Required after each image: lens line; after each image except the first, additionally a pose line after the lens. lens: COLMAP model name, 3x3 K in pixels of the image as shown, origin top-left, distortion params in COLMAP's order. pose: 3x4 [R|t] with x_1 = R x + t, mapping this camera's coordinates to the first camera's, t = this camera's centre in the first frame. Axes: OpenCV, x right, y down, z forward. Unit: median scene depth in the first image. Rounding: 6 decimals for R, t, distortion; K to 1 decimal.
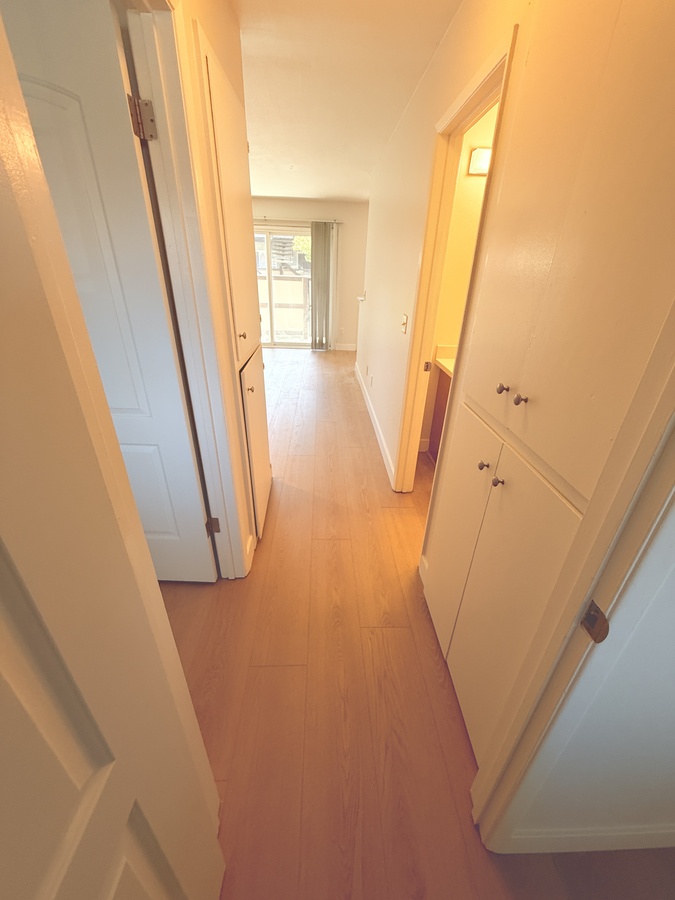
lens RADIAL K [[356.4, 0, 337.5], [0, 356.4, 450.0], [0, 0, 1]] dist [0.002031, 0.000035]
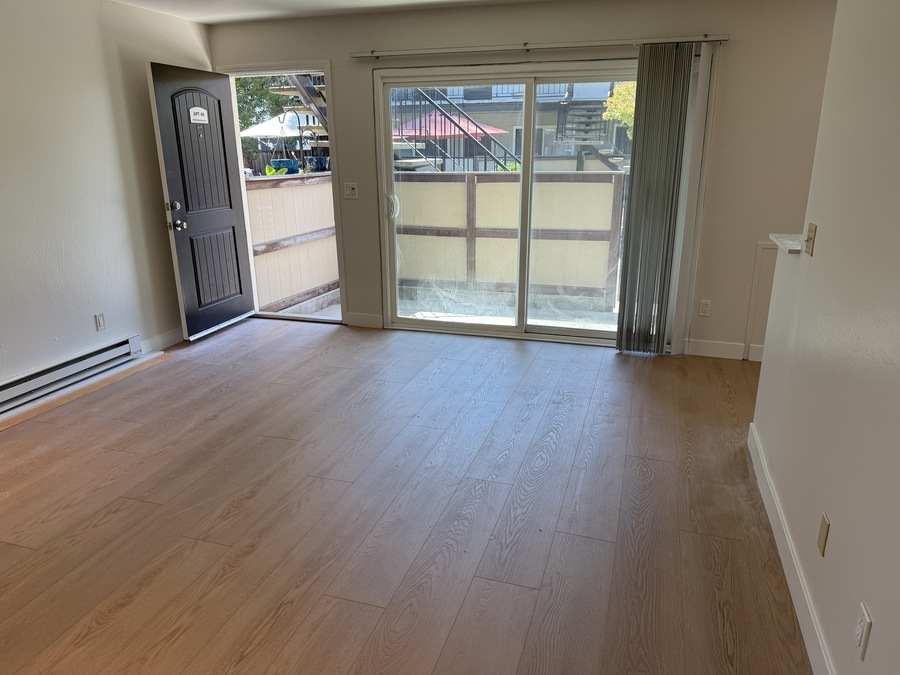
lens RADIAL K [[625.5, 0, 450.0], [0, 625.5, 337.5], [0, 0, 1]] dist [-0.002210, -0.001439]
pose [[0.937384, 0.064982, -0.342183, -0.012506], [-0.127577, 0.978223, -0.163720, -0.161836], [0.324092, 0.197123, 0.925260, 0.316354]]
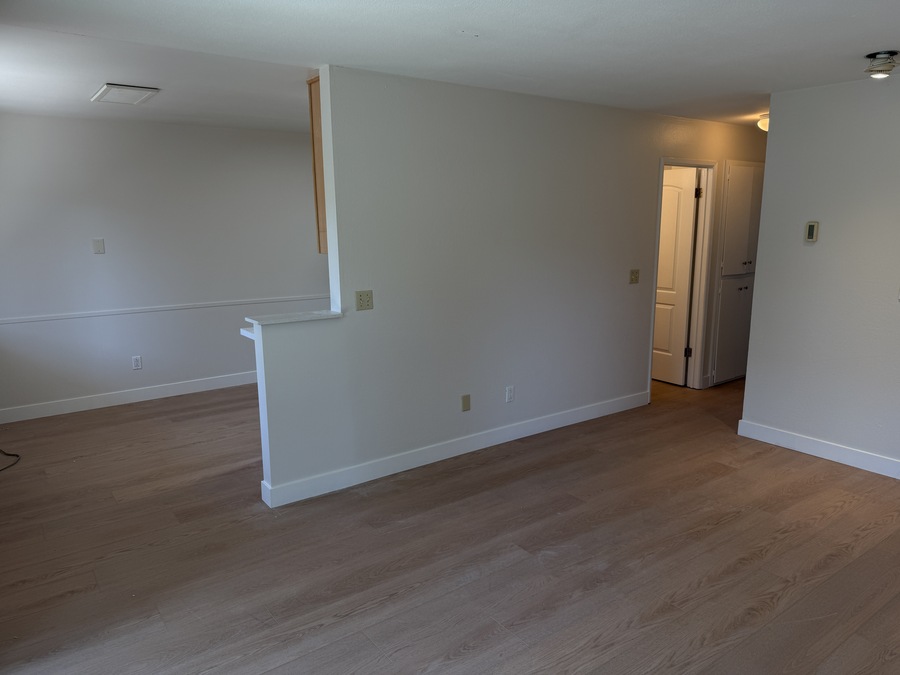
lens RADIAL K [[625.5, 0, 450.0], [0, 625.5, 337.5], [0, 0, 1]] dist [-0.002210, -0.001439]
pose [[-0.546442, -0.185116, 0.816782, -0.430844], [0.372724, 0.819604, 0.435115, -0.471315], [-0.749985, 0.542200, -0.378869, 0.843467]]
